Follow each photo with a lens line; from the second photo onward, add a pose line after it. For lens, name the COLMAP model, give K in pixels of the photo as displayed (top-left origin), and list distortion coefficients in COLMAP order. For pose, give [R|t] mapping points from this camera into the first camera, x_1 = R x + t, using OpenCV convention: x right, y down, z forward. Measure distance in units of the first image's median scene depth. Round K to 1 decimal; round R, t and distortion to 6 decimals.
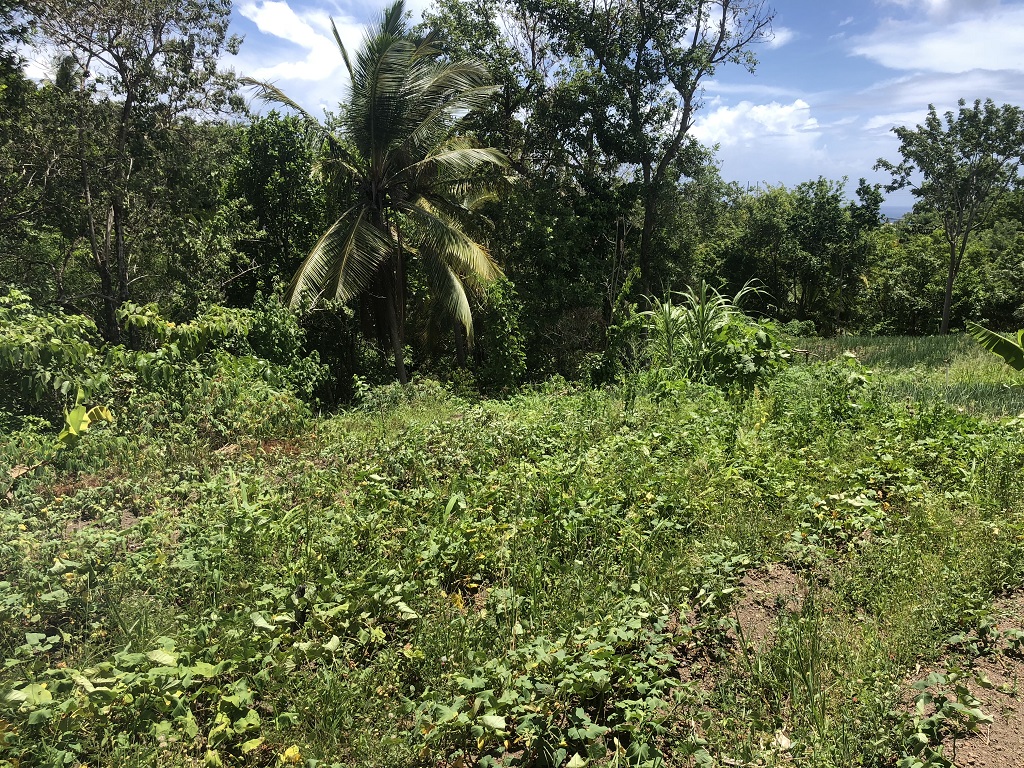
lens RADIAL K [[847.5, 0, 512.6], [0, 847.5, 410.2], [0, 0, 1]] dist [0.000313, 0.000102]
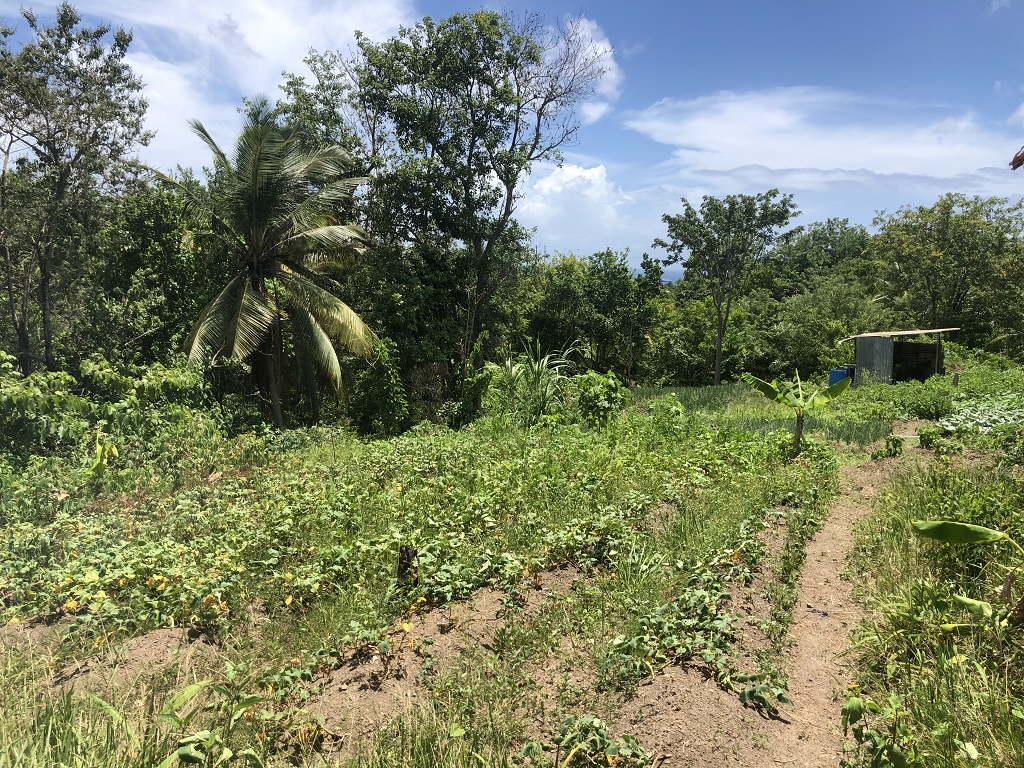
lens RADIAL K [[847.5, 0, 512.6], [0, 847.5, 410.2], [0, 0, 1]] dist [0.000313, 0.000102]
pose [[0.970865, -0.016741, 0.239041, -0.079863], [0.032241, 0.997612, -0.061078, 0.015350], [-0.237447, 0.067005, 0.969087, -0.131722]]
